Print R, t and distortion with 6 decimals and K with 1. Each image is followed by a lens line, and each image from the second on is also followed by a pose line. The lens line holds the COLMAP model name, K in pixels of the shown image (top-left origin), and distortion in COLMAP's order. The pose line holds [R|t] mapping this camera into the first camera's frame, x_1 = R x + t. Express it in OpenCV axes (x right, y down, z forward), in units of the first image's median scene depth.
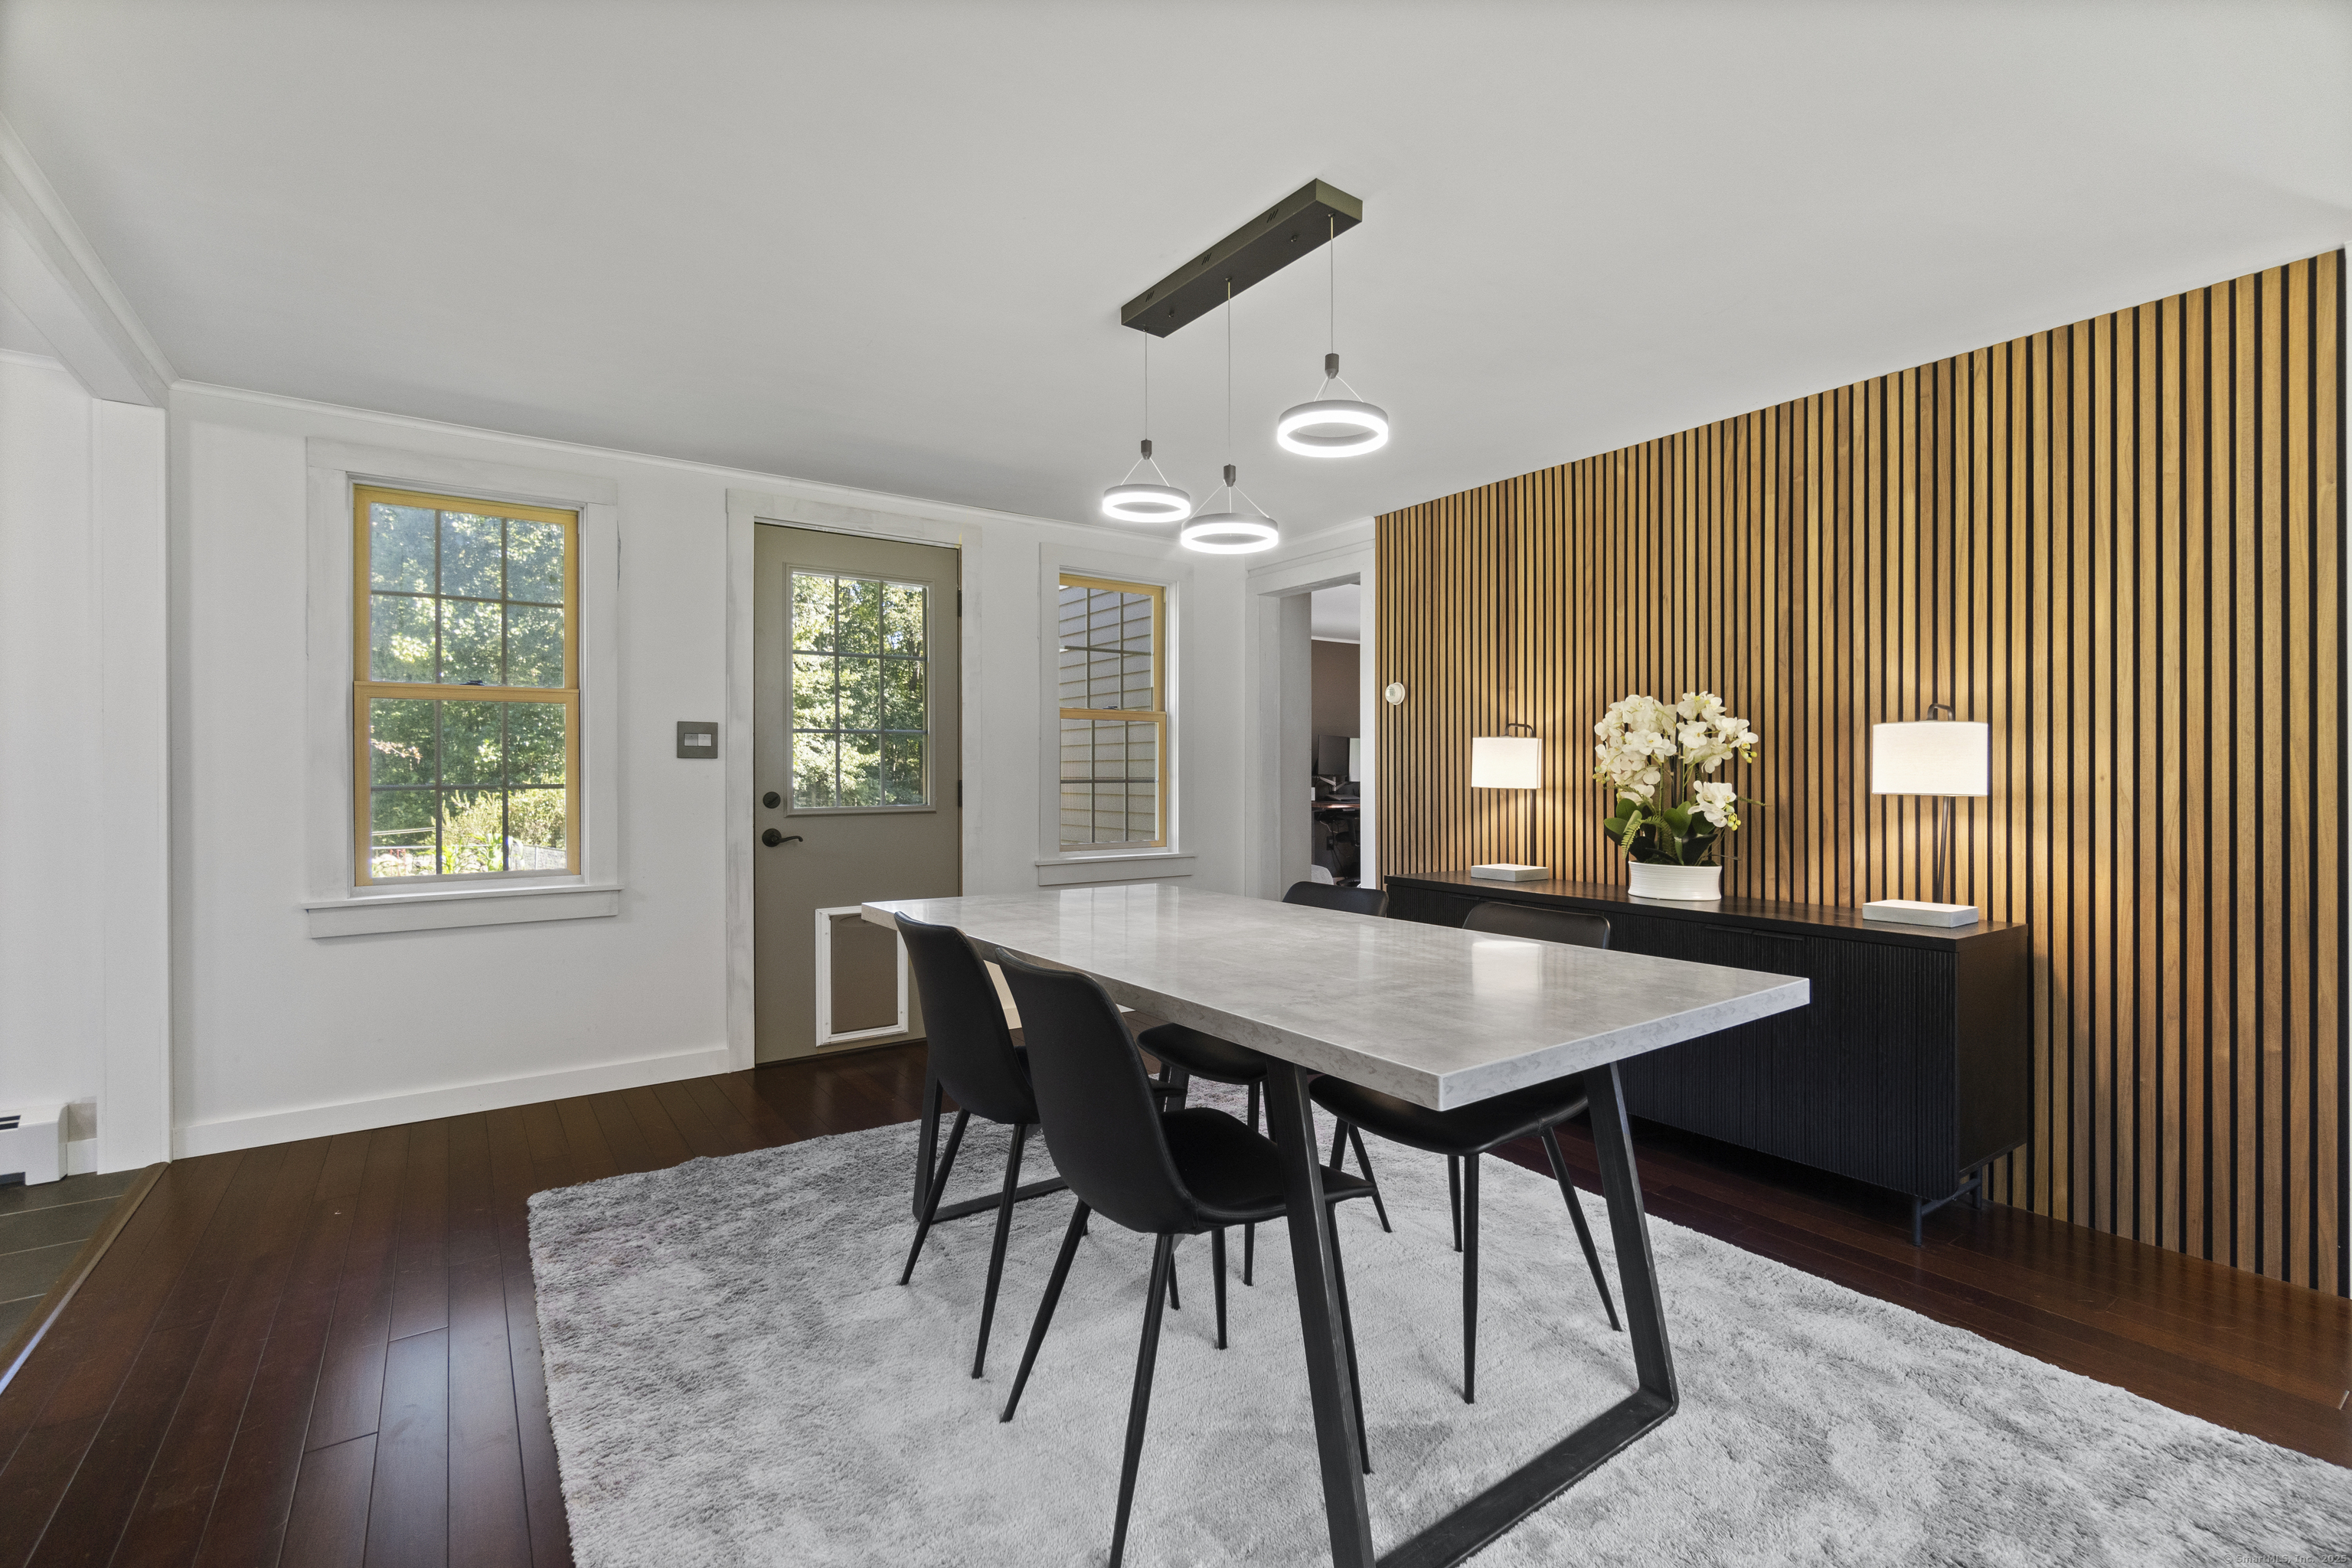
lens RADIAL K [[1016.9, 0, 1163.2], [0, 1016.9, 781.5], [0, 0, 1]] dist [-0.004838, -0.000719]
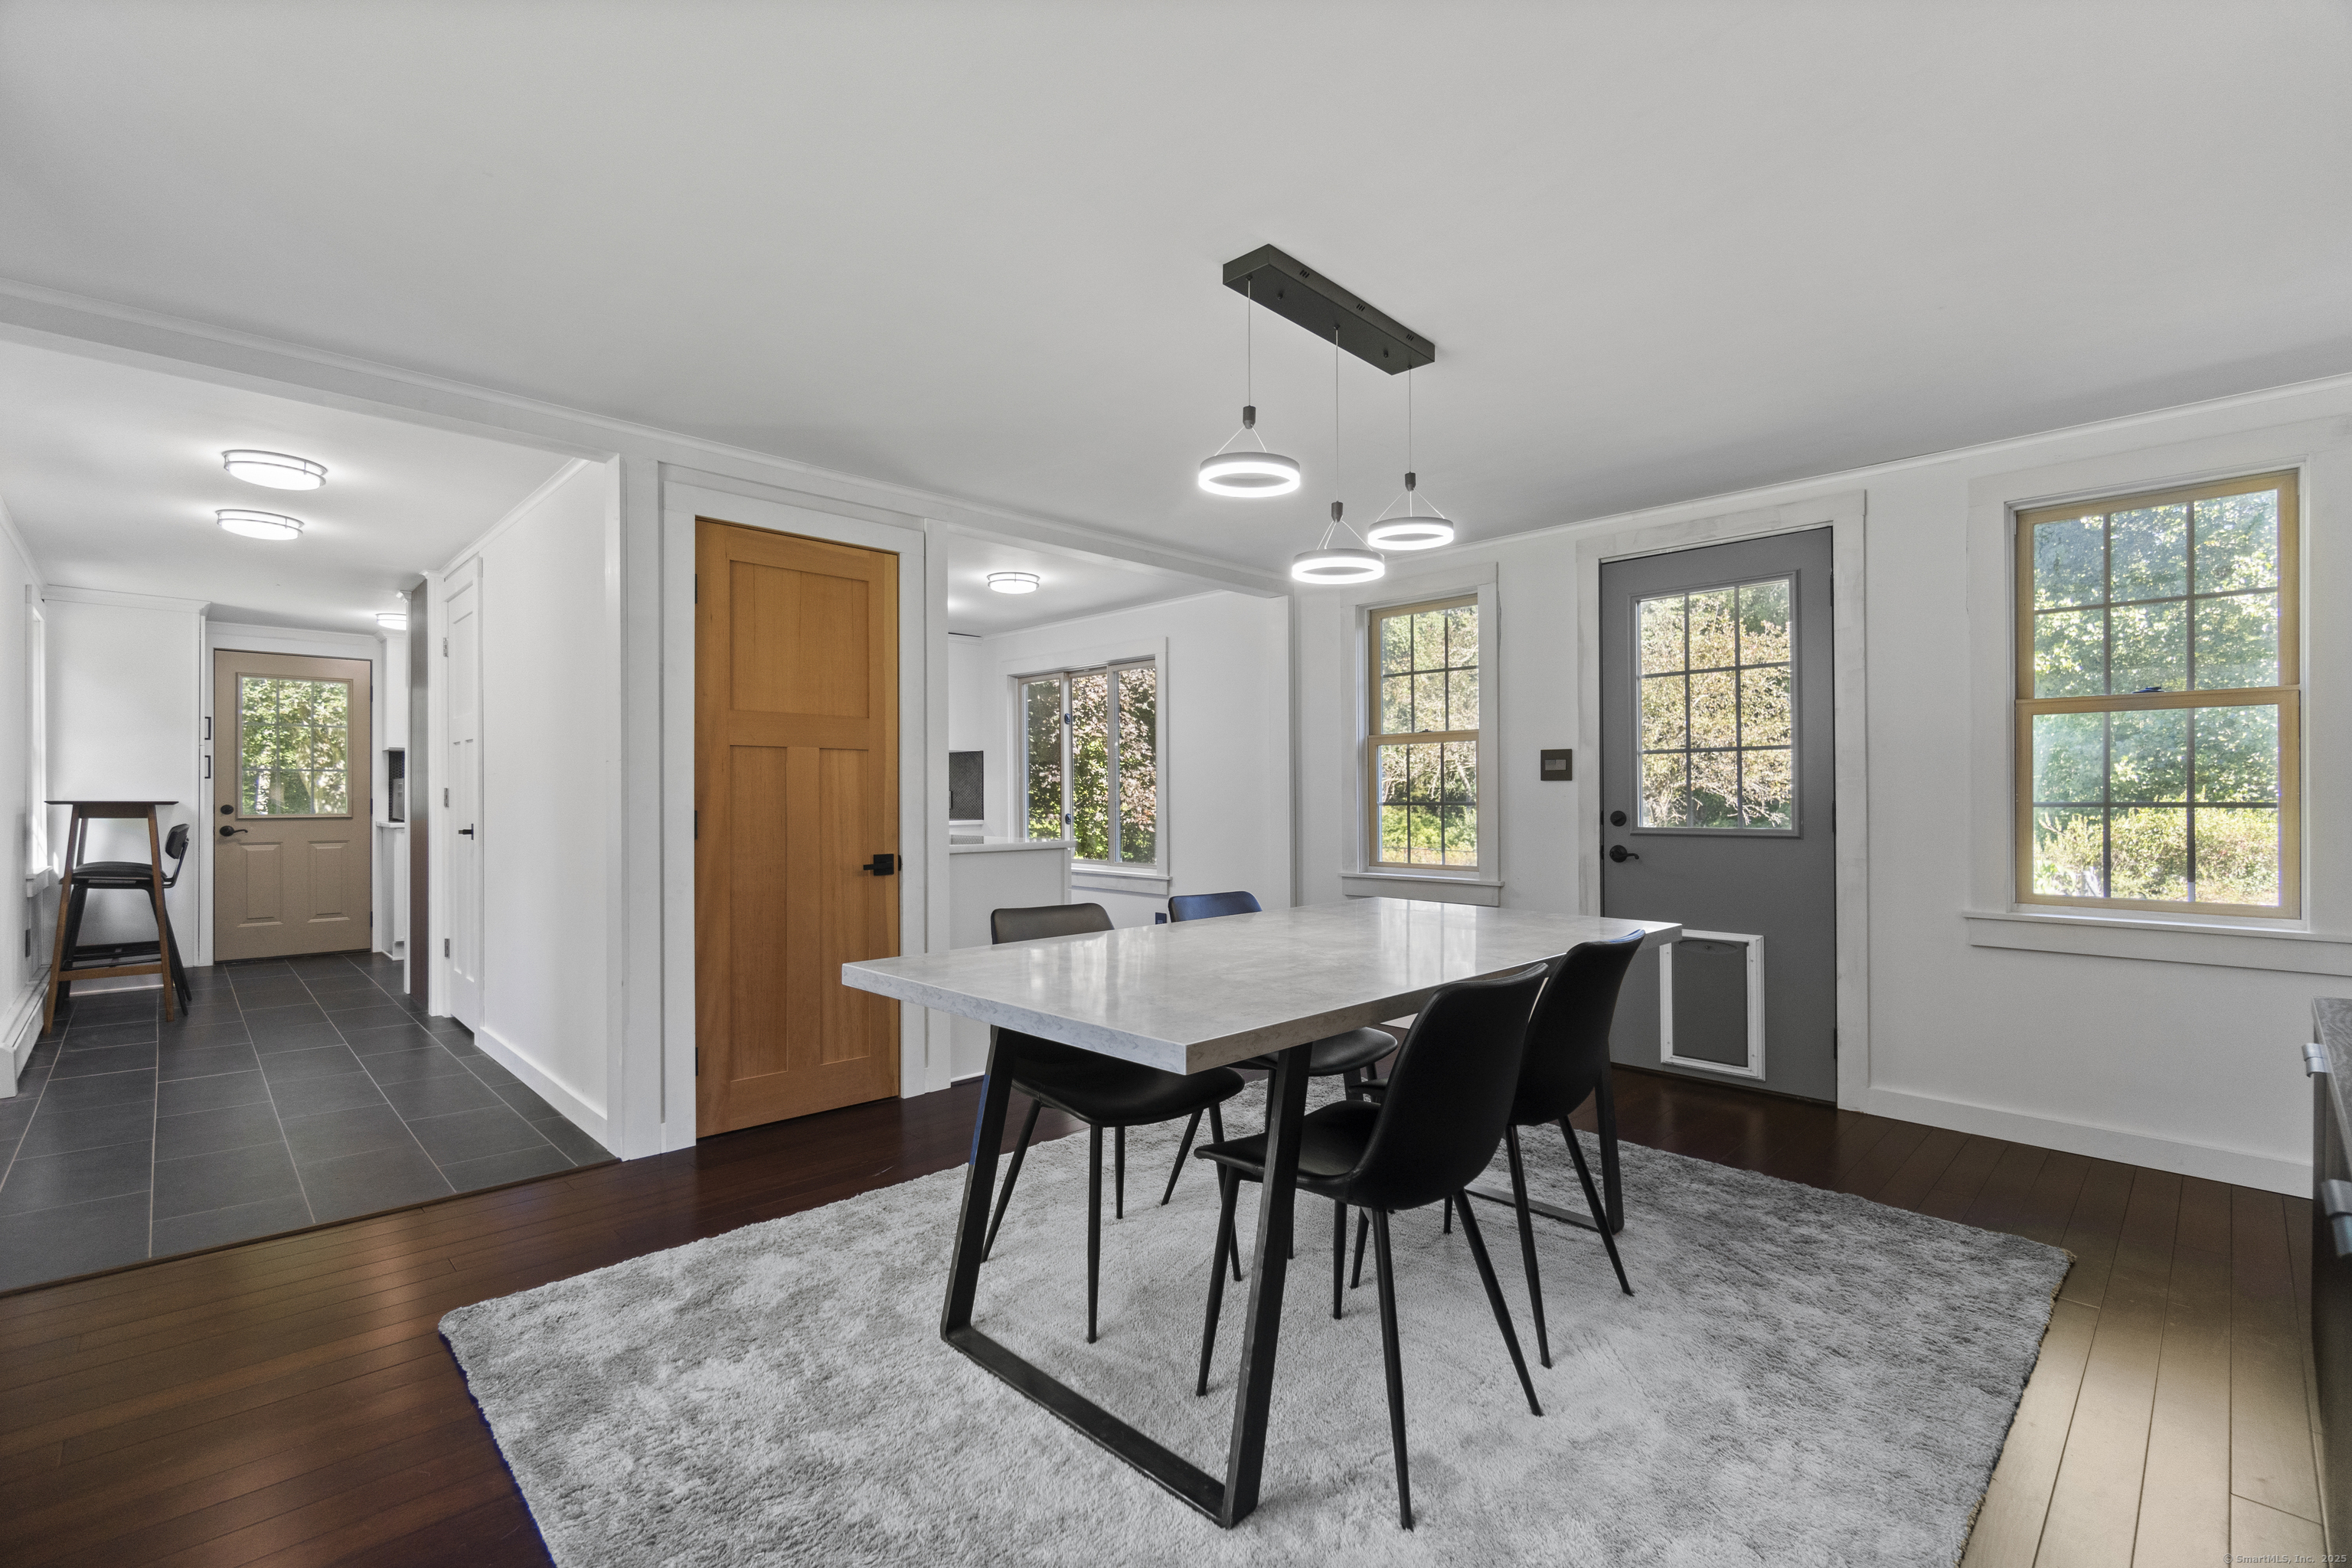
lens RADIAL K [[1016.9, 0, 1162.3], [0, 1016.9, 788.9], [0, 0, 1]] dist [-0.004838, -0.000719]
pose [[0.160589, -0.007226, -0.986995, 0.592779], [-0.006386, 0.999945, -0.008360, -0.000779], [0.987001, 0.007646, 0.160534, 0.353832]]
